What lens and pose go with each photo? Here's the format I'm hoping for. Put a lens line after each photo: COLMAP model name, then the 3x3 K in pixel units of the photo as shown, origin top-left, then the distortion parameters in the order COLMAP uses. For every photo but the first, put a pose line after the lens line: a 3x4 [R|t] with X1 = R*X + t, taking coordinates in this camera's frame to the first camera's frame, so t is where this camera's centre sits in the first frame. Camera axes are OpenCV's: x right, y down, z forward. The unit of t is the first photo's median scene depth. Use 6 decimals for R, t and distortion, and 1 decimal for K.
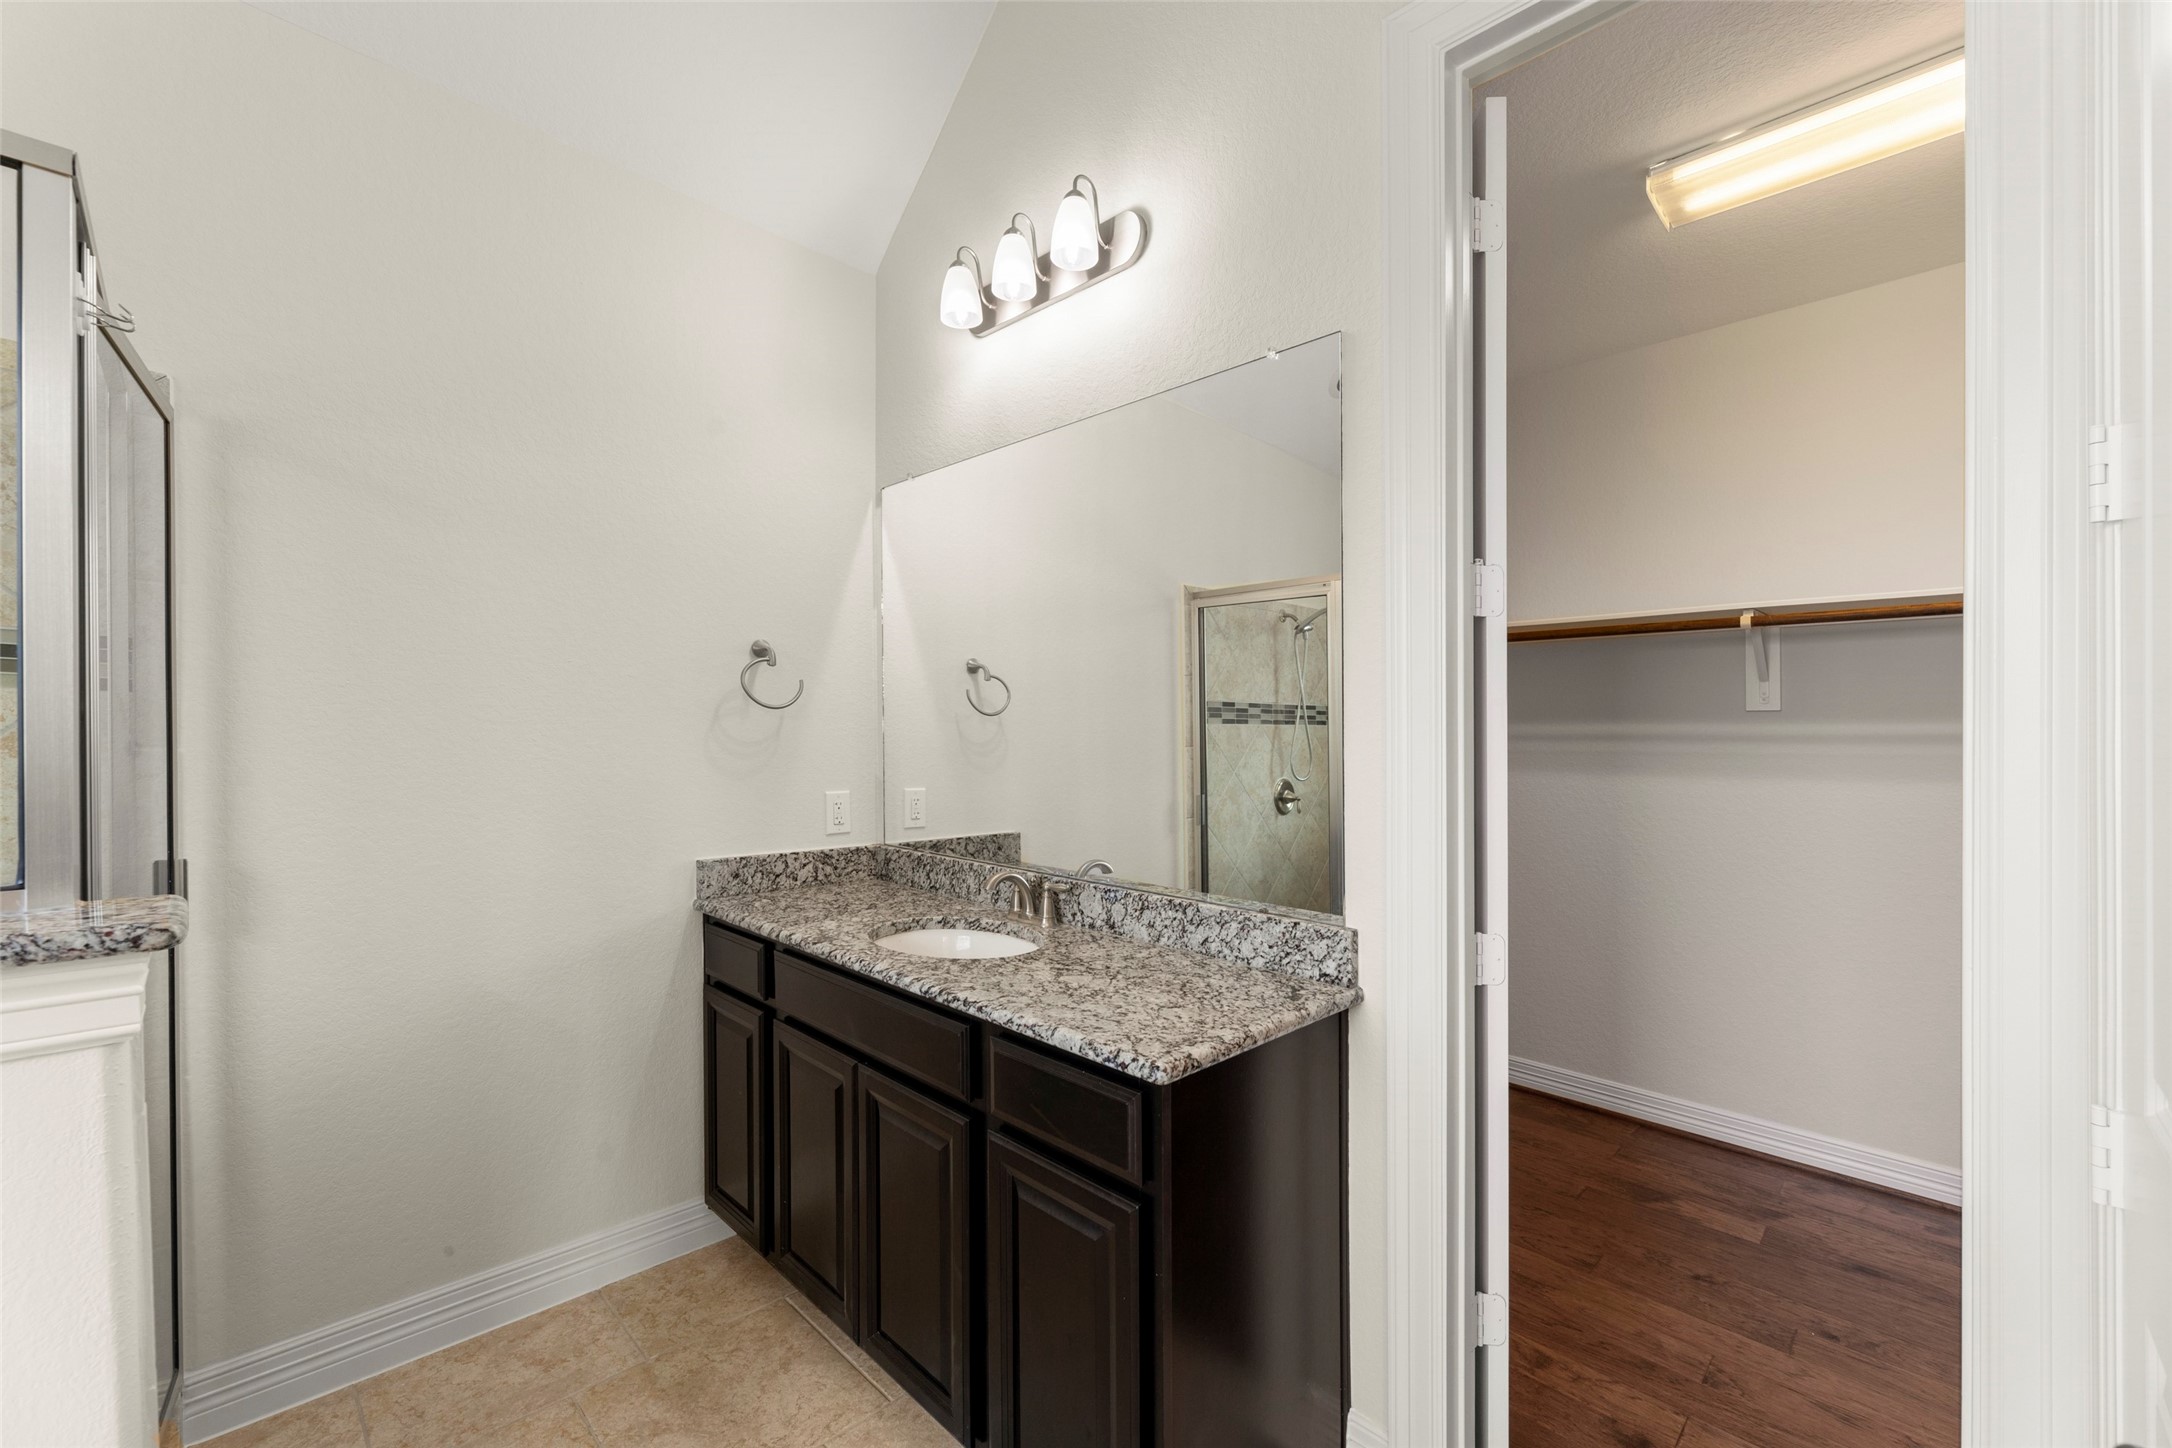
lens RADIAL K [[880.1, 0, 1068.3], [0, 880.1, 745.1], [0, 0, 1]] dist [0.000403, -0.000133]
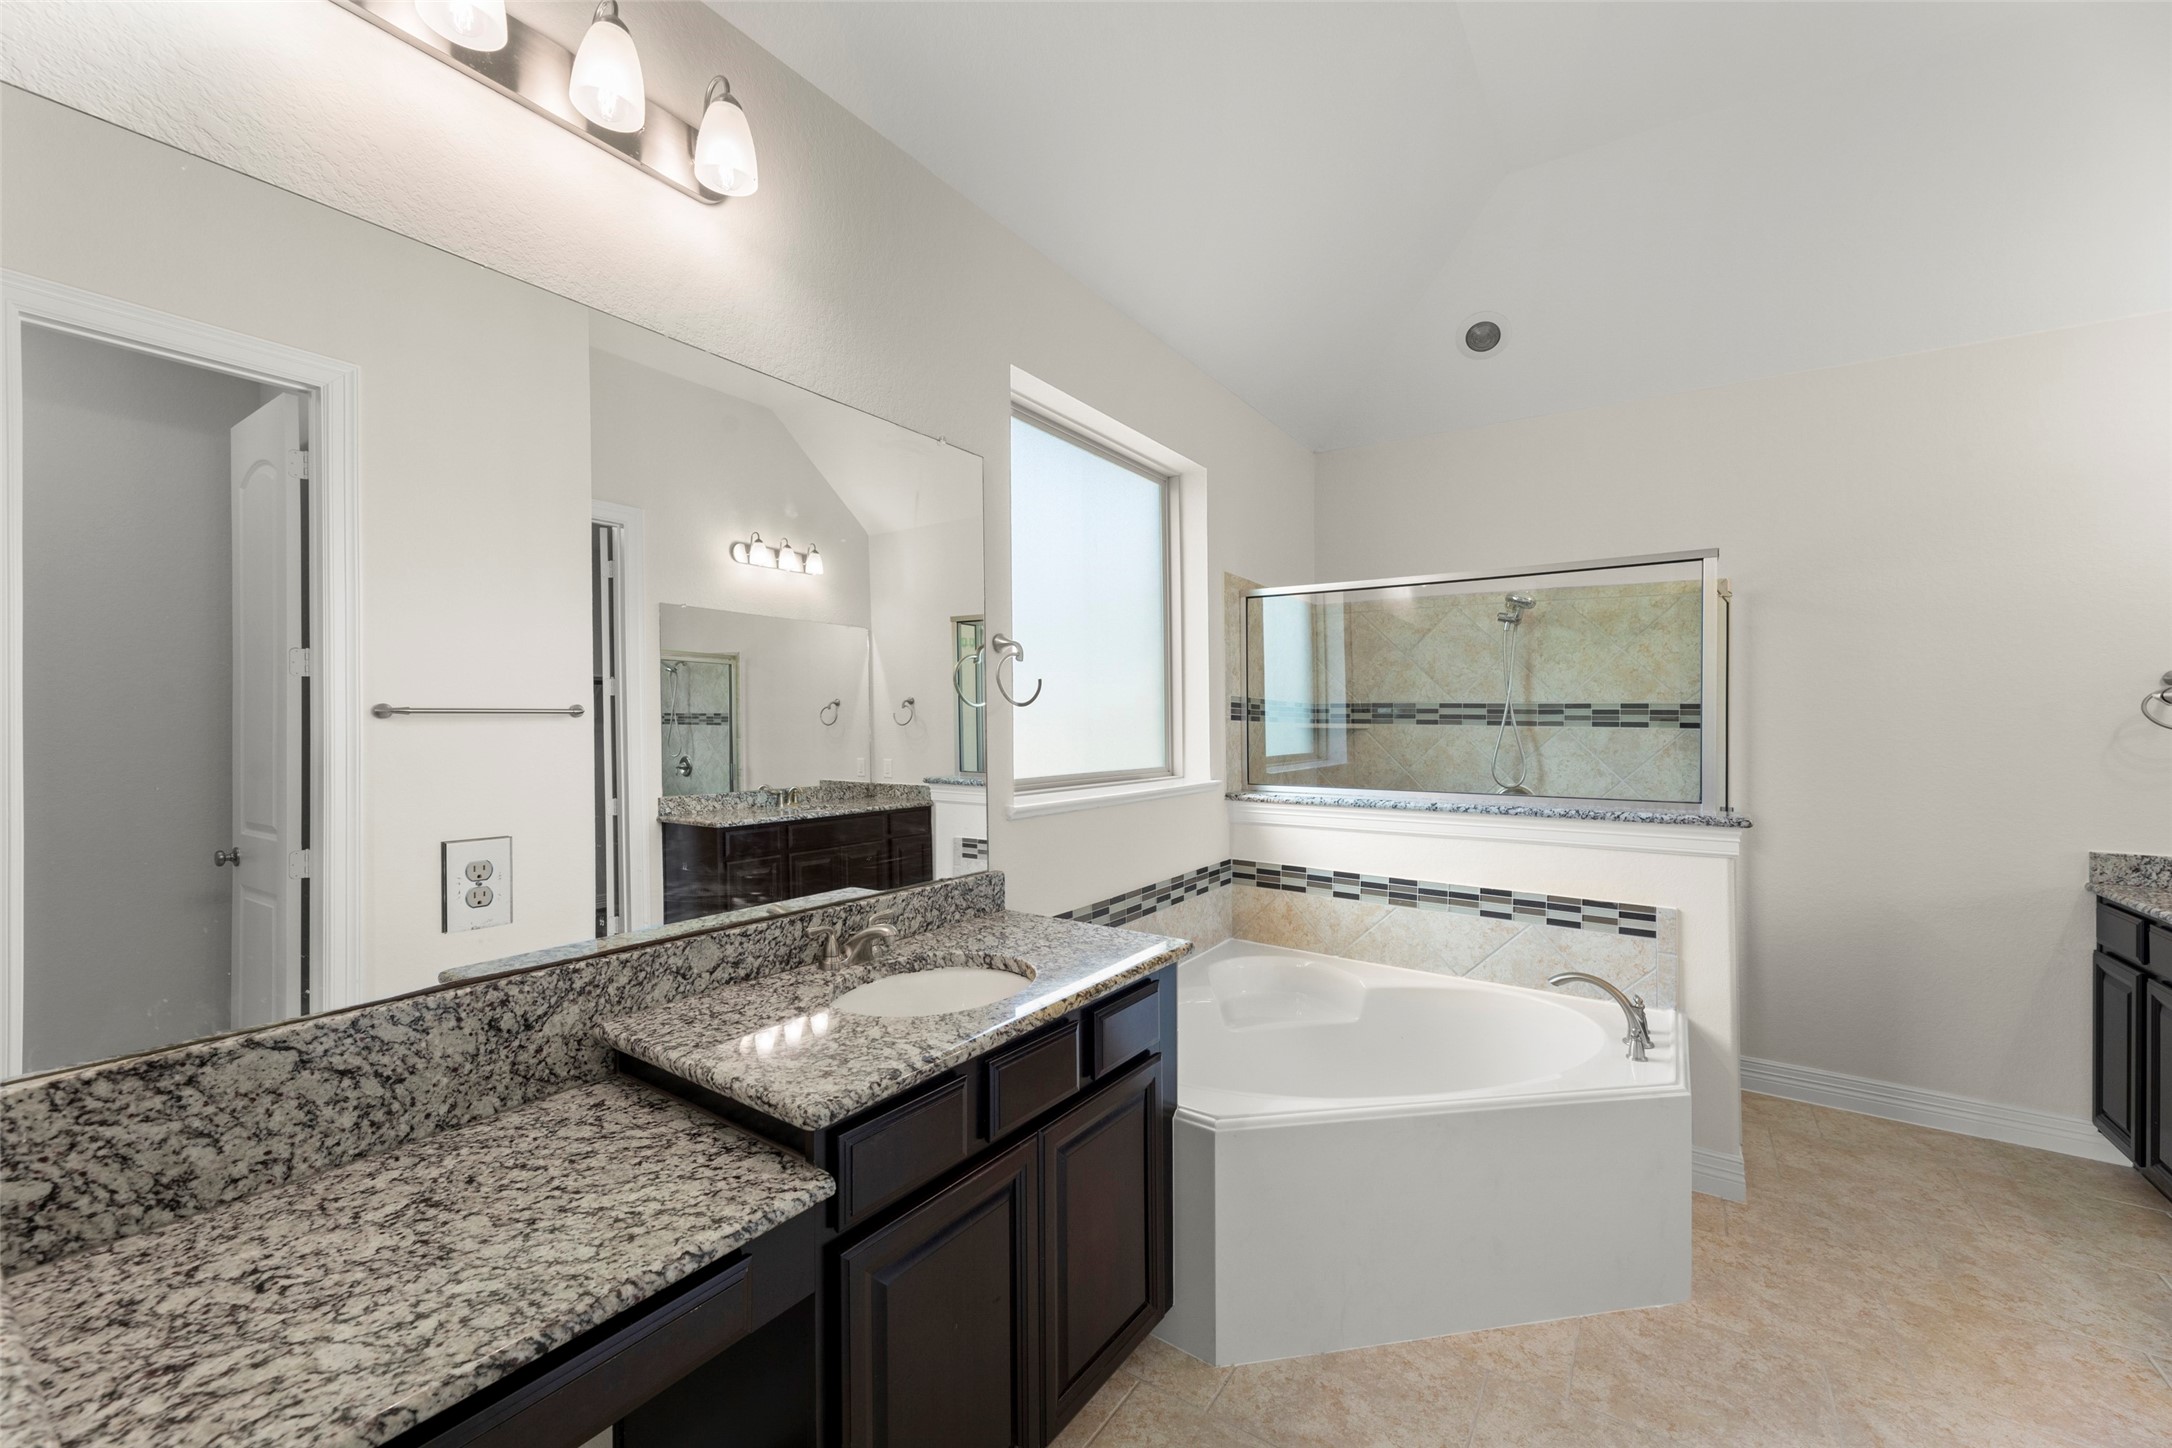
lens RADIAL K [[880.1, 0, 1072.7], [0, 880.1, 730.0], [0, 0, 1]] dist [0.000403, -0.000133]
pose [[0.191616, -0.002613, -0.981467, 0.726549], [-0.013423, 0.999896, -0.005282, -0.022681], [0.981378, 0.014186, 0.191561, -0.909416]]
